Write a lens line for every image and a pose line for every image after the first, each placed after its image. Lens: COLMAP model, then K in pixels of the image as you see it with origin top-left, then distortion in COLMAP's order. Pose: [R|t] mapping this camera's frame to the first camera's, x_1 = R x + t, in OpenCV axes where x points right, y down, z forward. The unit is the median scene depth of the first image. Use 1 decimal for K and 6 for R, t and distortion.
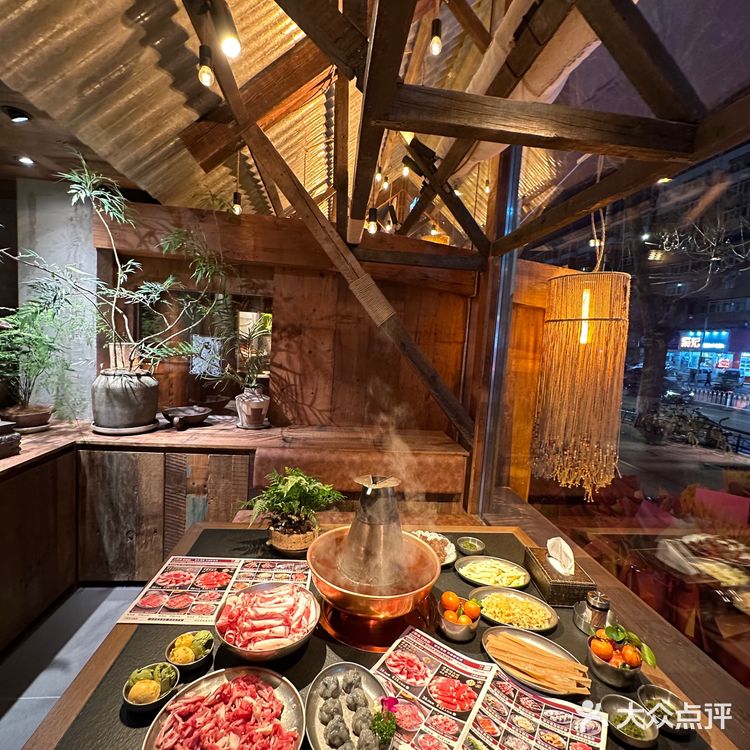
lens RADIAL K [[421.0, 0, 375.0], [0, 421.0, 375.0], [0, 0, 1]] dist [-0.002077, 0.000977]
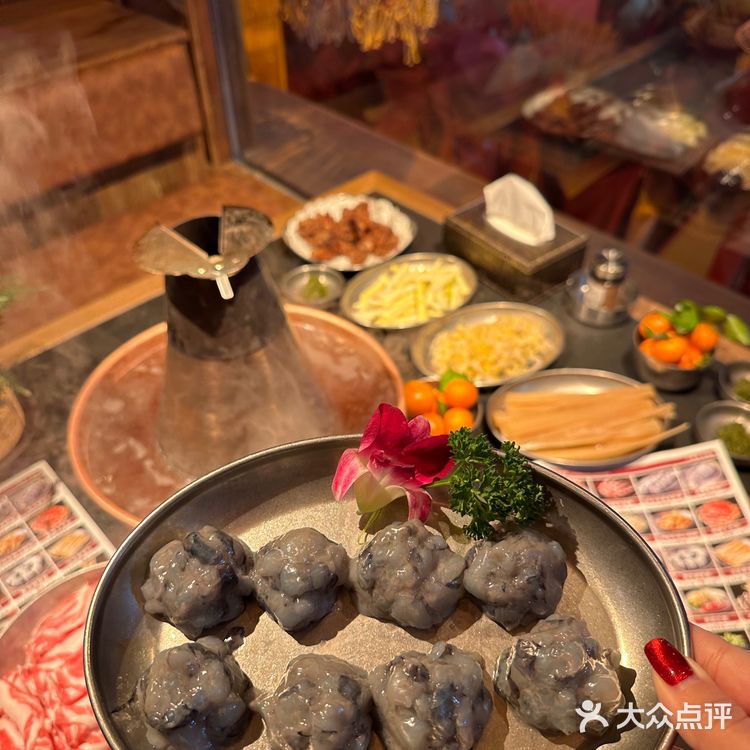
lens RADIAL K [[732.4, 0, 375.0], [0, 732.4, 375.0], [0, 0, 1]] dist [0.003559, -0.001947]
pose [[0.763625, -0.488066, 0.422691, -0.173220], [0.106541, 0.740942, 0.663064, -0.039431], [-0.636809, -0.461298, 0.617801, 0.454673]]
